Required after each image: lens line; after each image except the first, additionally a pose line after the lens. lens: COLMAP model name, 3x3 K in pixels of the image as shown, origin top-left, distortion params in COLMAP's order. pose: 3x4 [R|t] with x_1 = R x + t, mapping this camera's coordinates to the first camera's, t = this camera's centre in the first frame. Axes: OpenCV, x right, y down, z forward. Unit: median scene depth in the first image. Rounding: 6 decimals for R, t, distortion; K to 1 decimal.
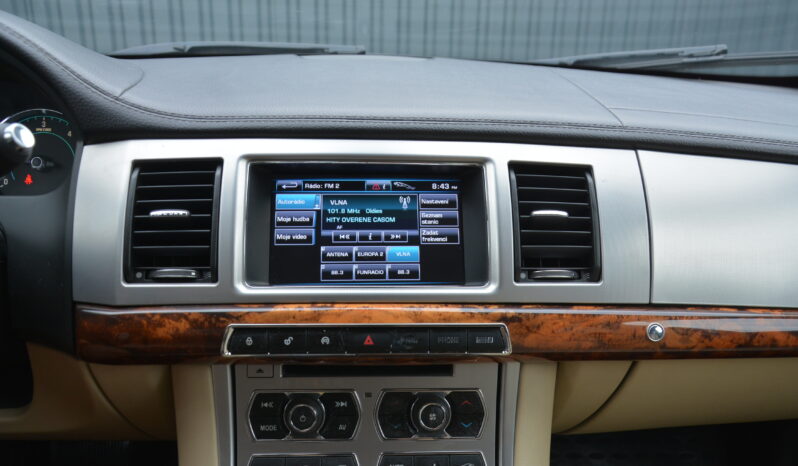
lens RADIAL K [[650.3, 0, 401.0], [0, 650.3, 237.7], [0, 0, 1]] dist [-0.027584, -0.000971]
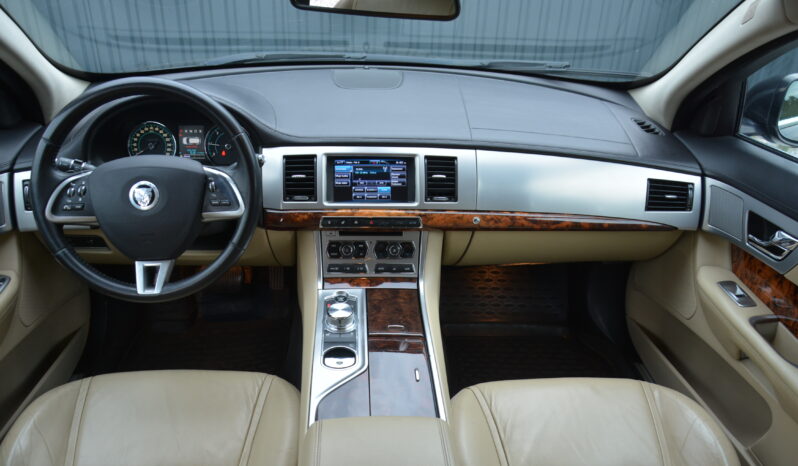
lens RADIAL K [[650.3, 0, 404.6], [0, 650.3, 234.3], [0, 0, 1]] dist [-0.027584, -0.000971]
pose [[0.999814, 0.008503, 0.017321, 0.043657], [-0.011321, 0.985427, 0.169723, -0.254619], [-0.015625, -0.169888, 0.985340, -1.679016]]
